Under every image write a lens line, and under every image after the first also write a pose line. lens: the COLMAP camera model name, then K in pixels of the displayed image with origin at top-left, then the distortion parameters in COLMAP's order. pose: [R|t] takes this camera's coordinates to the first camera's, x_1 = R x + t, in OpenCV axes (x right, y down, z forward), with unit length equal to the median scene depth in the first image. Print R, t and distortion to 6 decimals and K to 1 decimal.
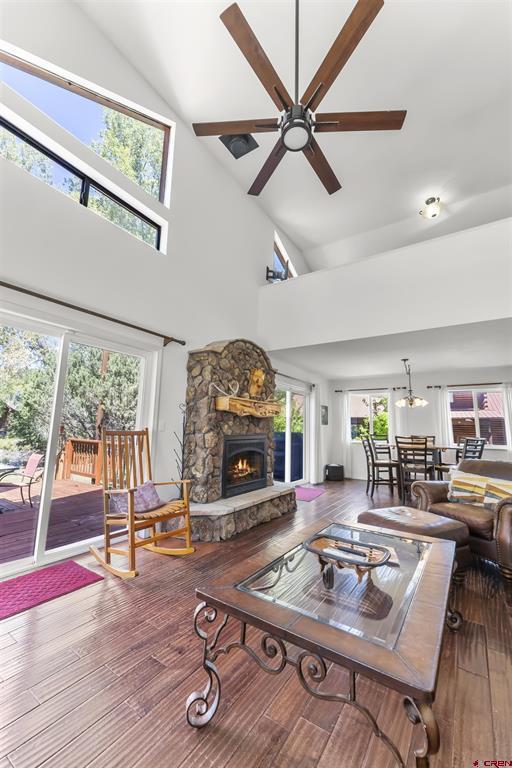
lens RADIAL K [[309.6, 0, 257.1], [0, 309.6, 381.7], [0, 0, 1]] dist [-0.001117, -0.000305]
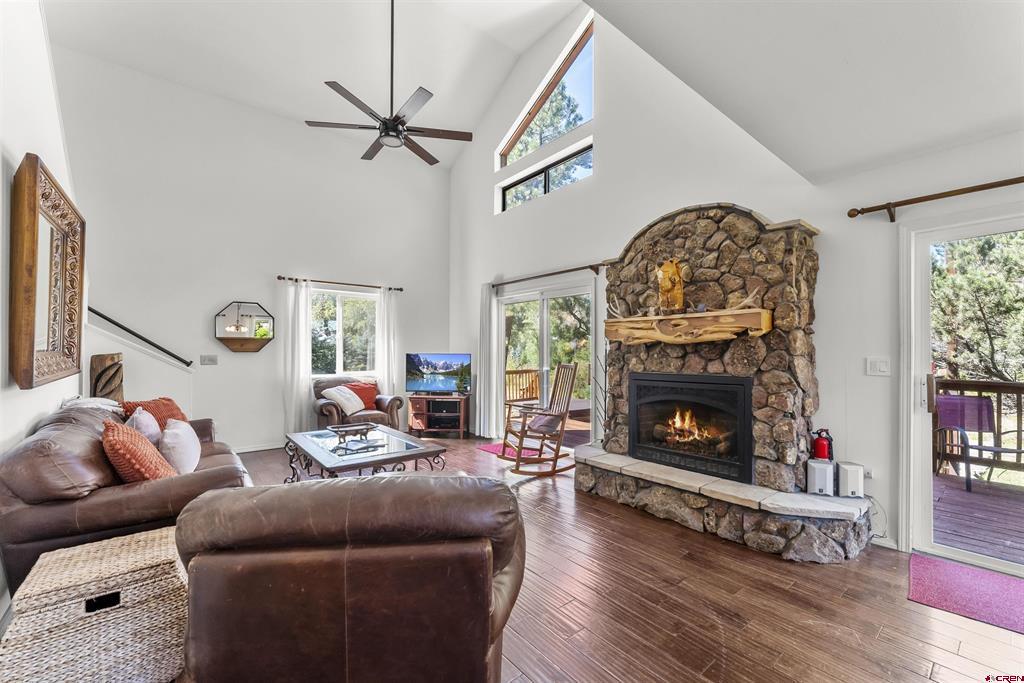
lens RADIAL K [[417.2, 0, 508.8], [0, 417.2, 354.7], [0, 0, 1]] dist [-0.000077, -0.000029]
pose [[-0.299413, -0.026183, -0.953764, 0.858403], [0.131102, 0.989013, -0.068307, 0.153022], [0.945074, -0.145492, -0.292691, 0.966089]]
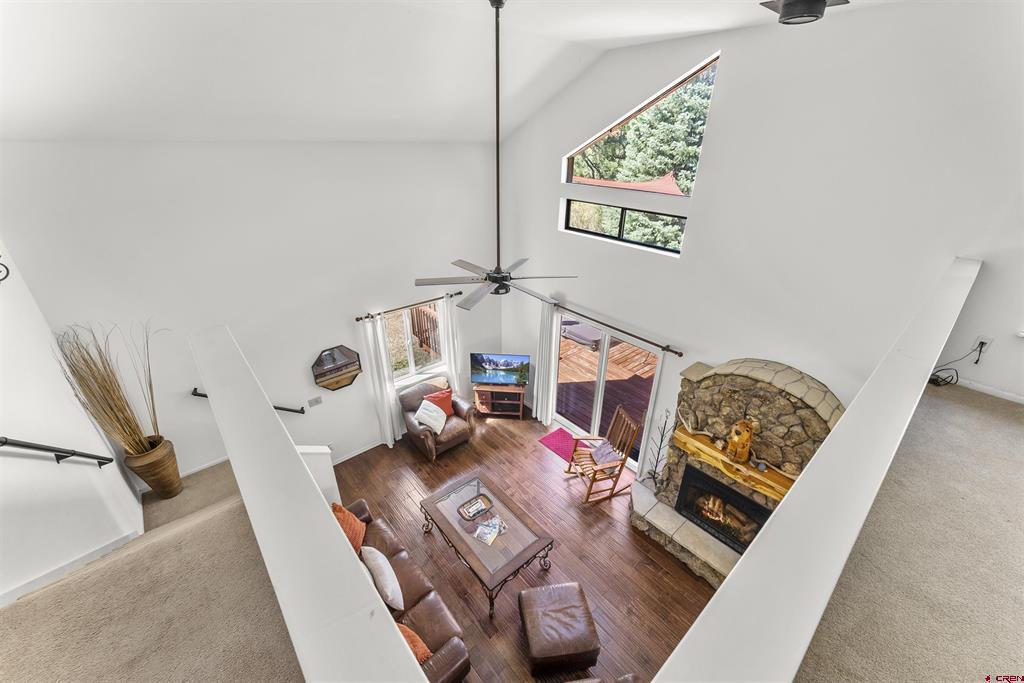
lens RADIAL K [[412.8, 0, 507.9], [0, 412.8, 343.0], [0, 0, 1]] dist [-0.001117, -0.000305]
pose [[-0.272752, 0.406553, -0.871964, 0.908636], [0.131777, 0.913573, 0.384734, -0.654628], [0.953017, -0.009968, -0.302753, 0.816622]]
